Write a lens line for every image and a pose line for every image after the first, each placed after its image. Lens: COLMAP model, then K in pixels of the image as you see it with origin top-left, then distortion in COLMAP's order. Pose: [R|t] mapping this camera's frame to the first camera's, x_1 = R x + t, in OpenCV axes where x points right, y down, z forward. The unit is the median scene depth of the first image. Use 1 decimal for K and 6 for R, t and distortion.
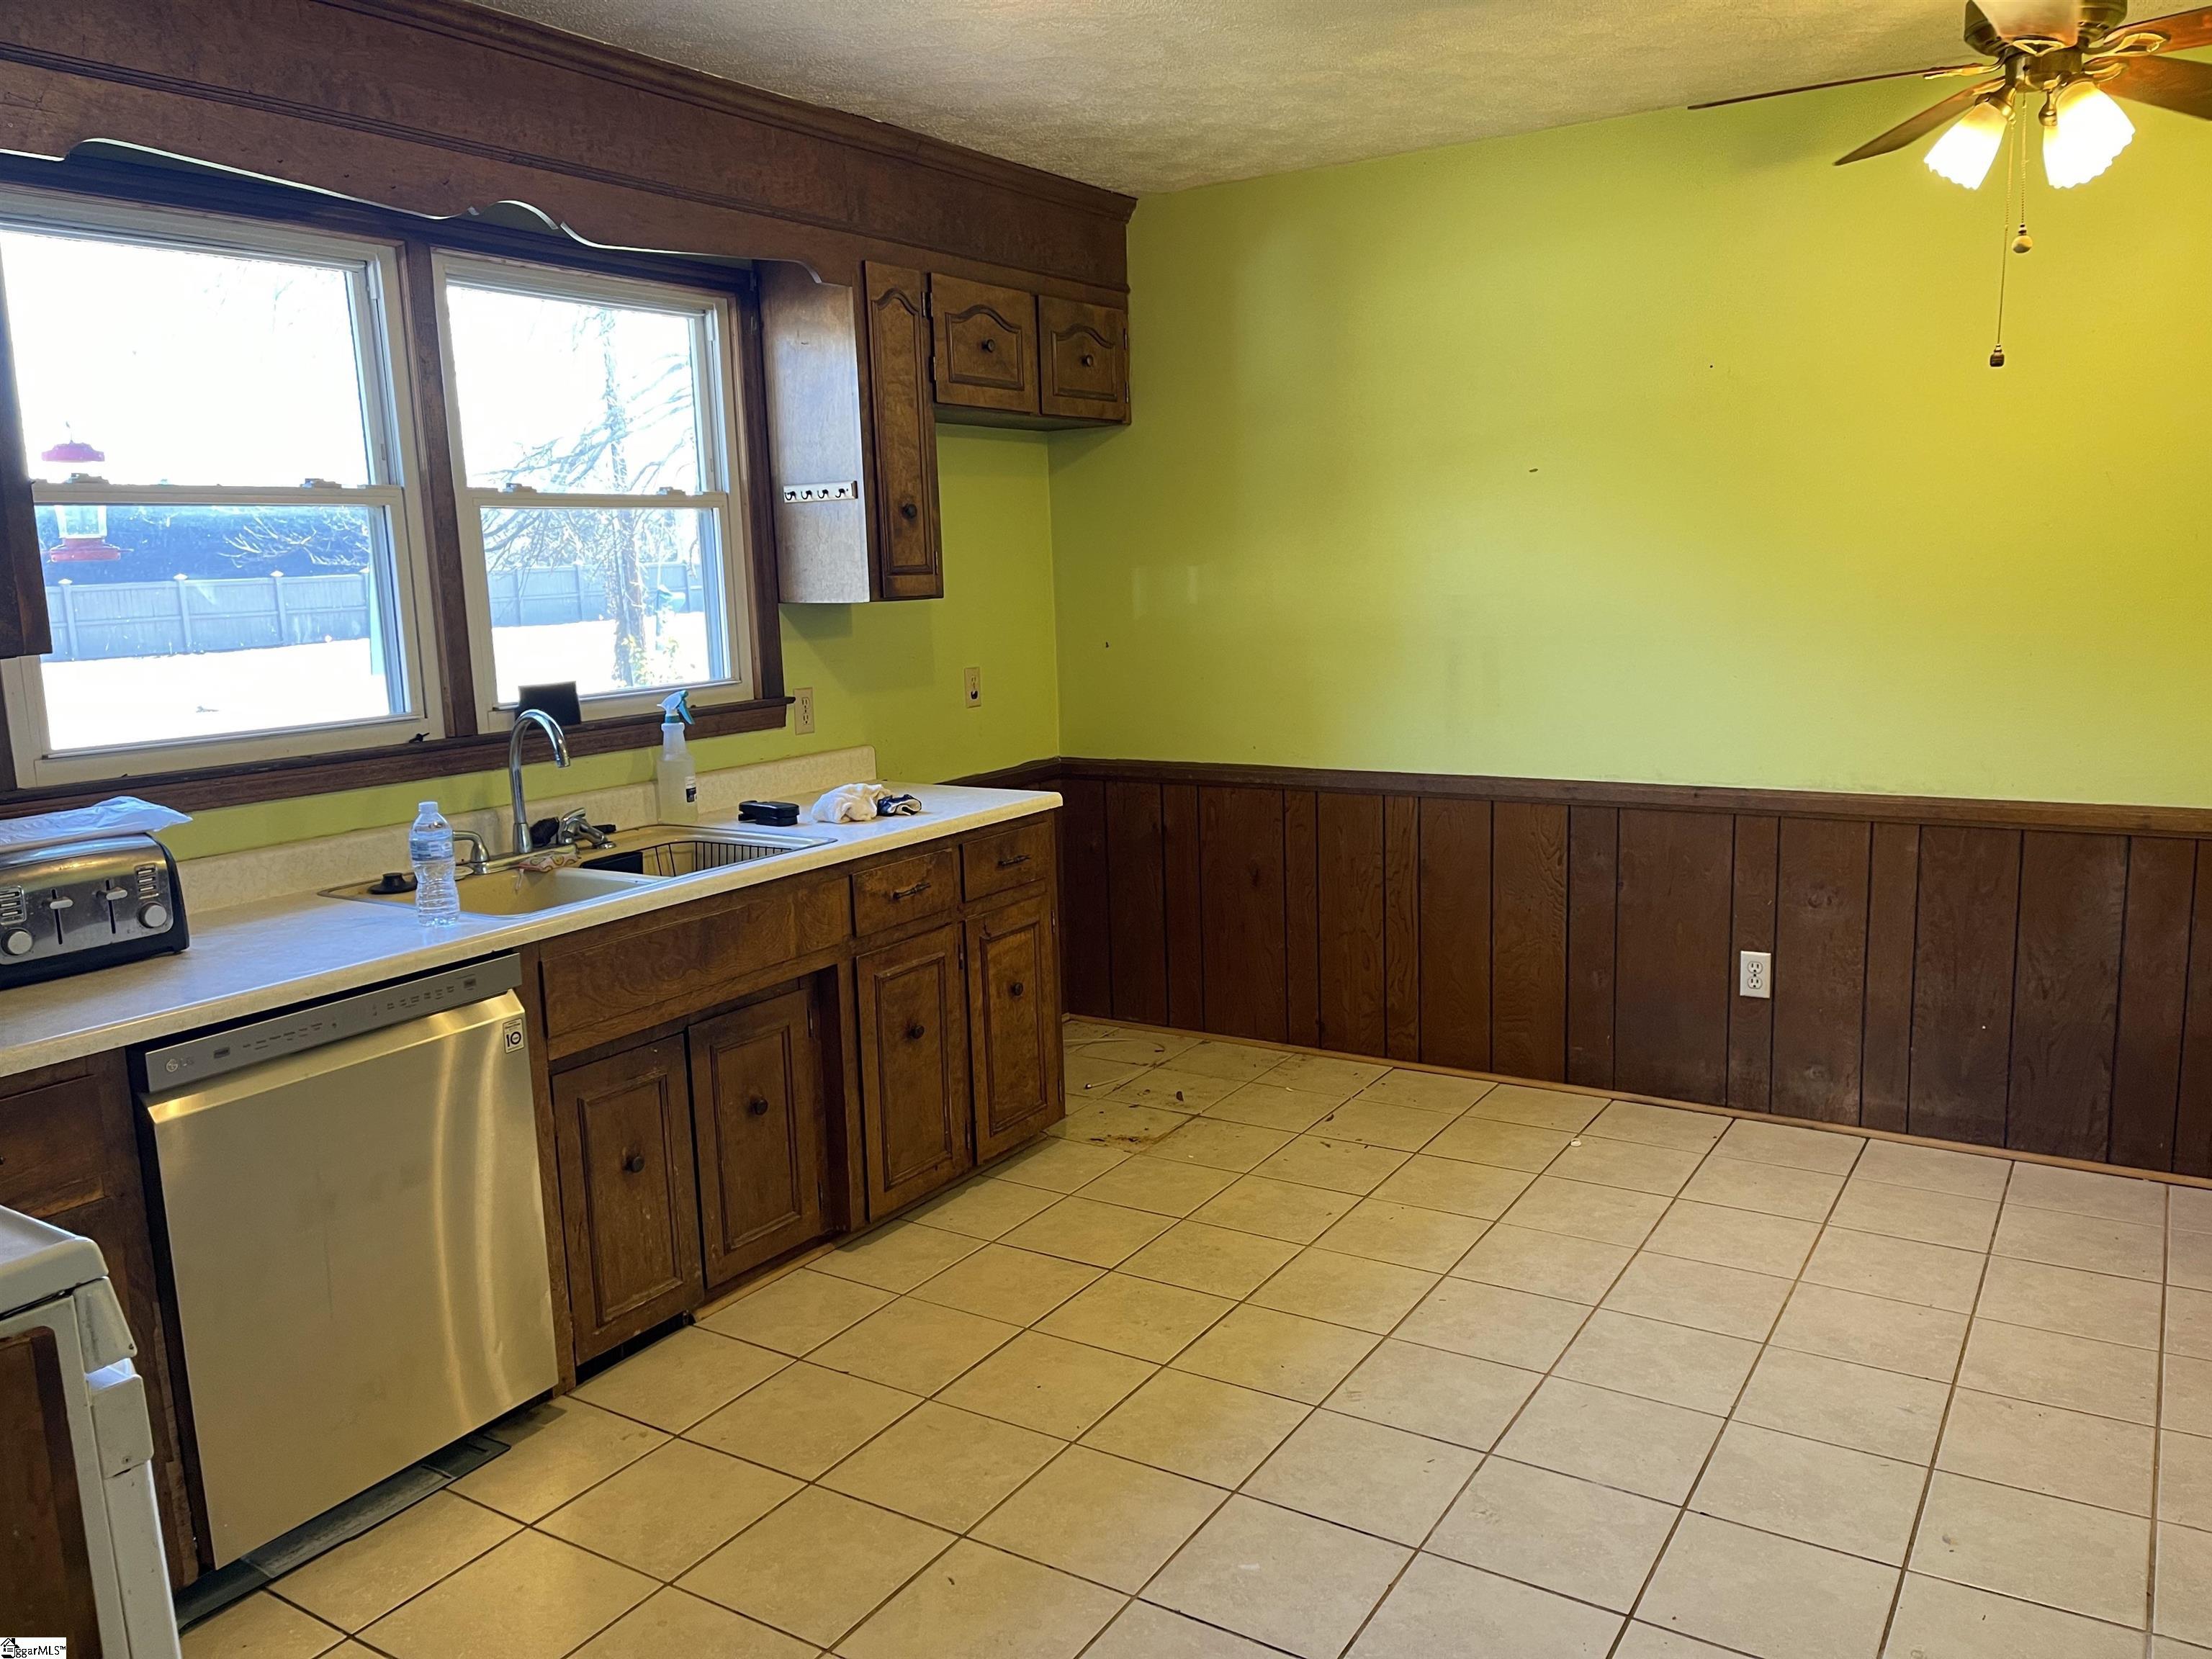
lens RADIAL K [[1669.7, 0, 1105.6], [0, 1669.7, 829.9], [0, 0, 1]] dist [0.039124, -0.012926]
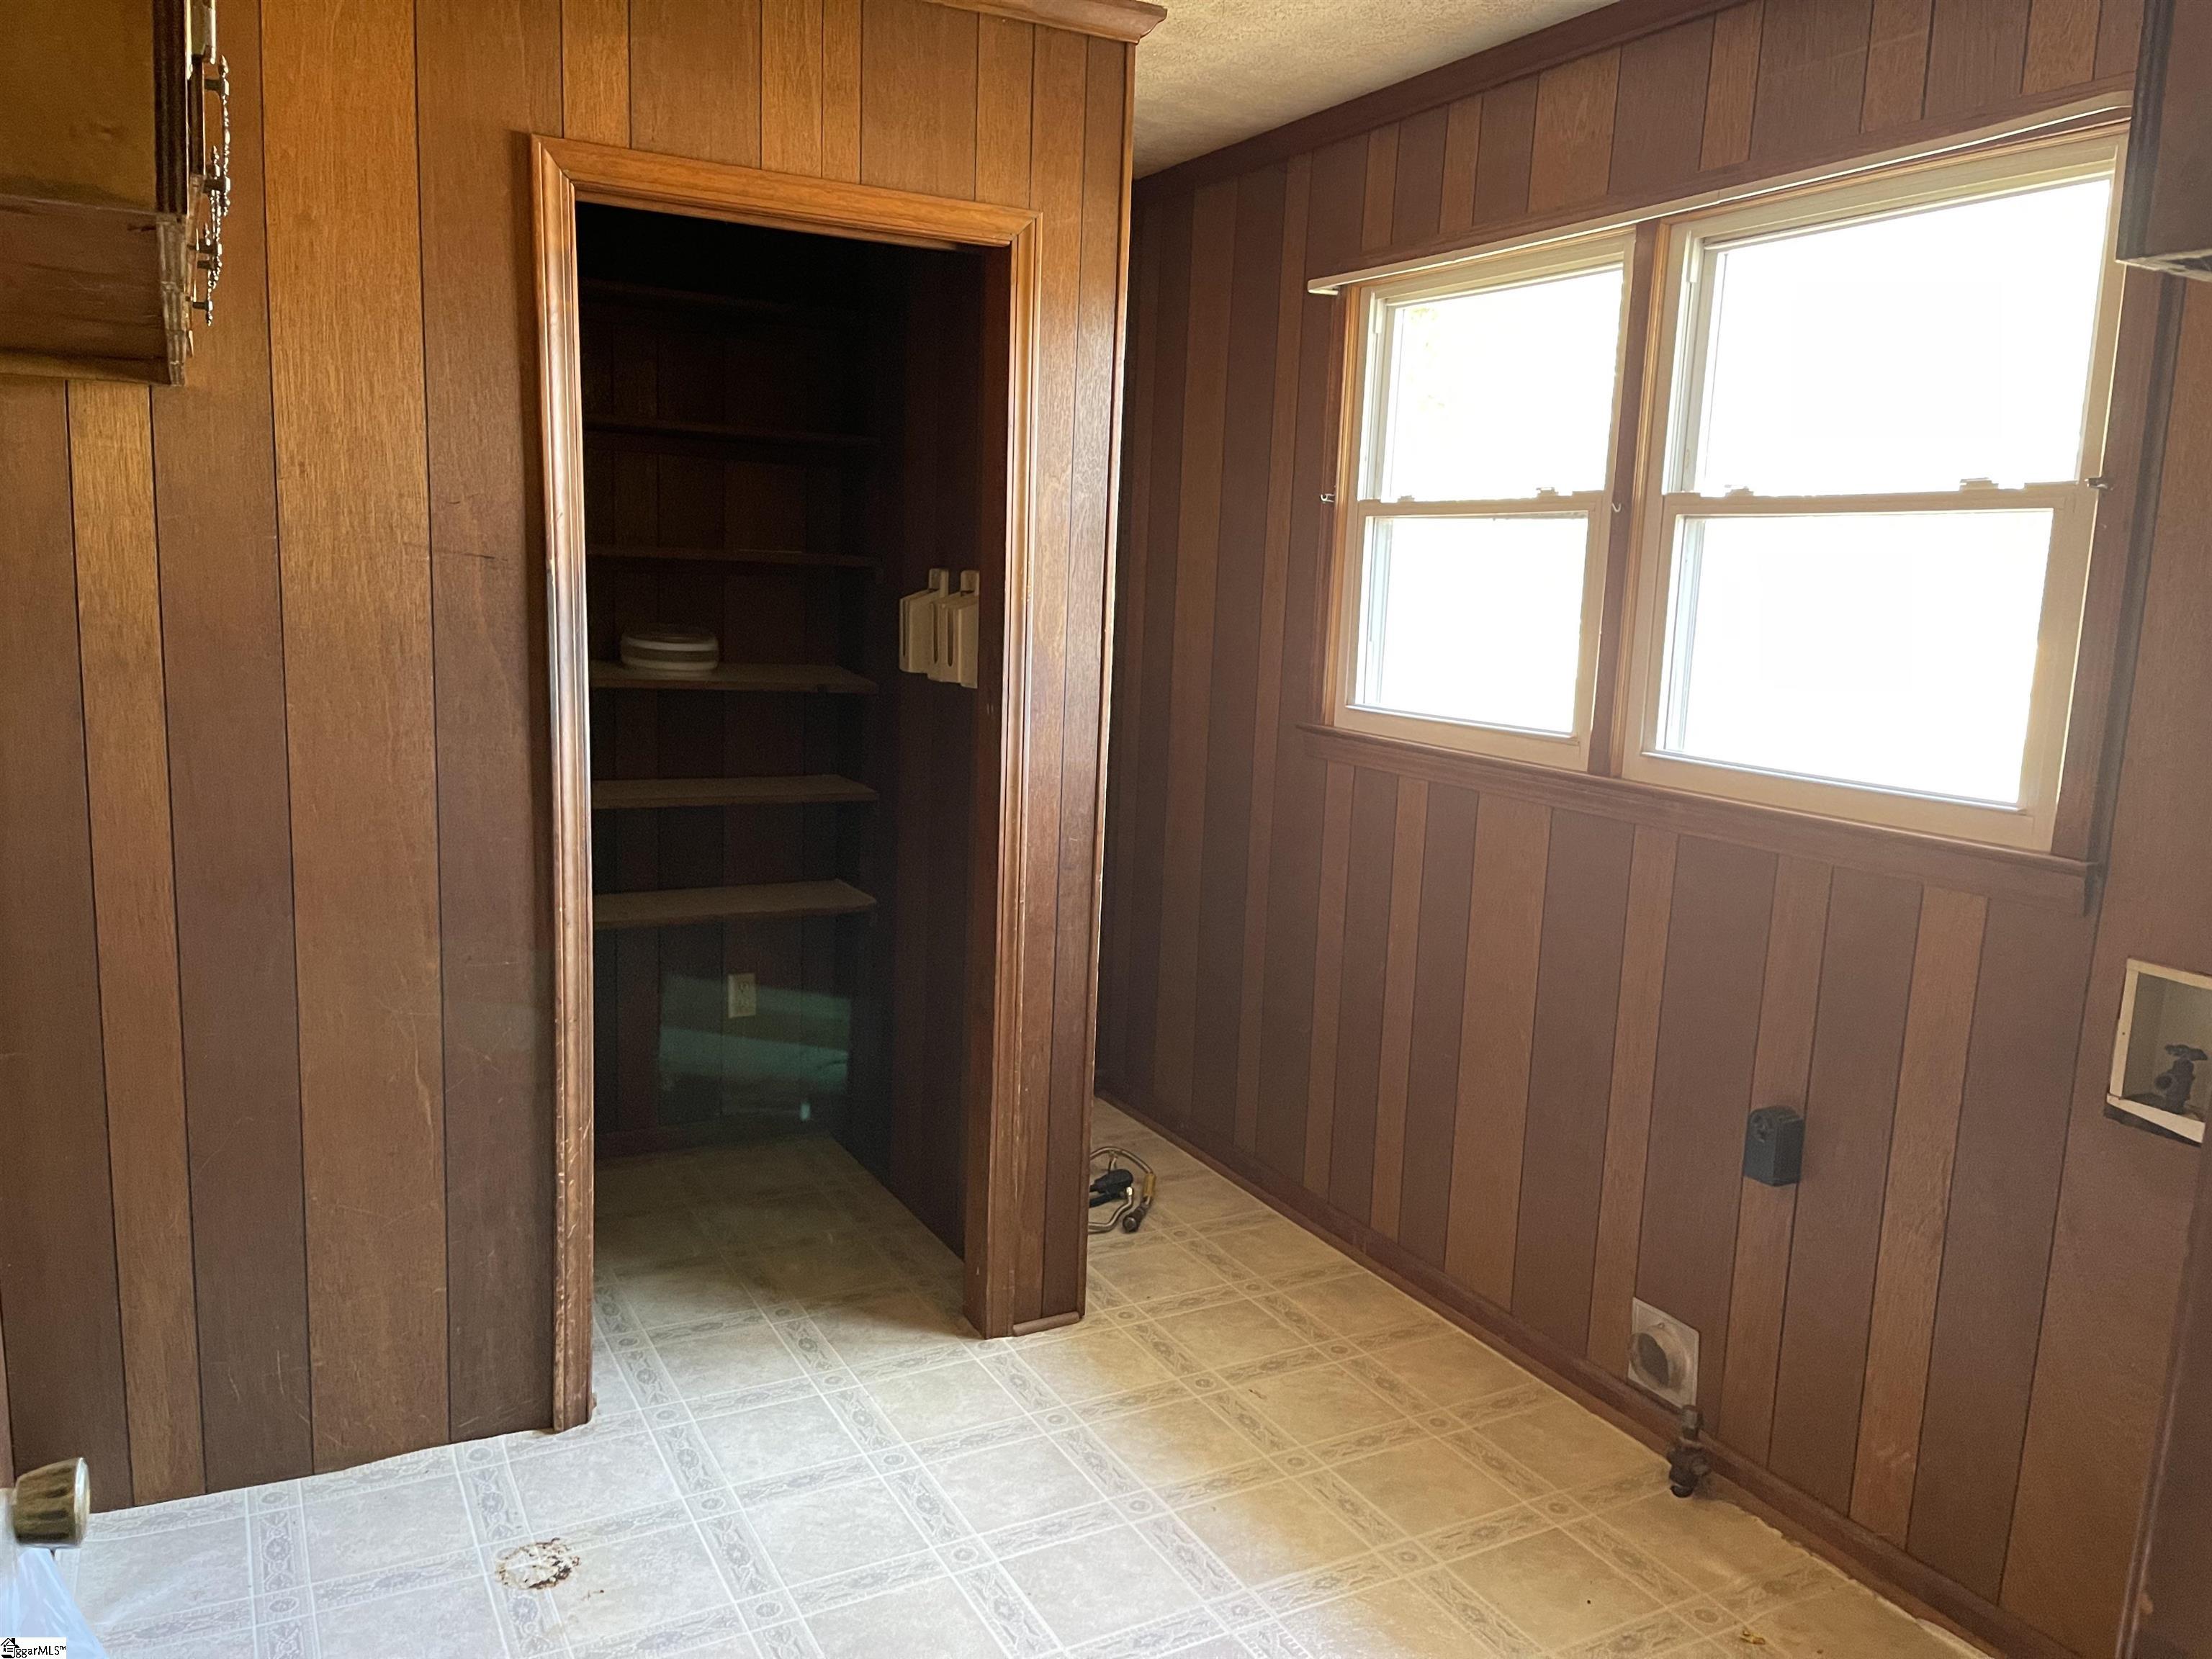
lens RADIAL K [[1669.7, 0, 1106.3], [0, 1669.7, 829.4], [0, 0, 1]] dist [0.039124, -0.012926]
pose [[-0.490224, 0.156022, -0.857518, 0.486075], [-0.165337, 0.949338, 0.267248, -0.217426], [0.855771, 0.272790, -0.439592, 1.150629]]
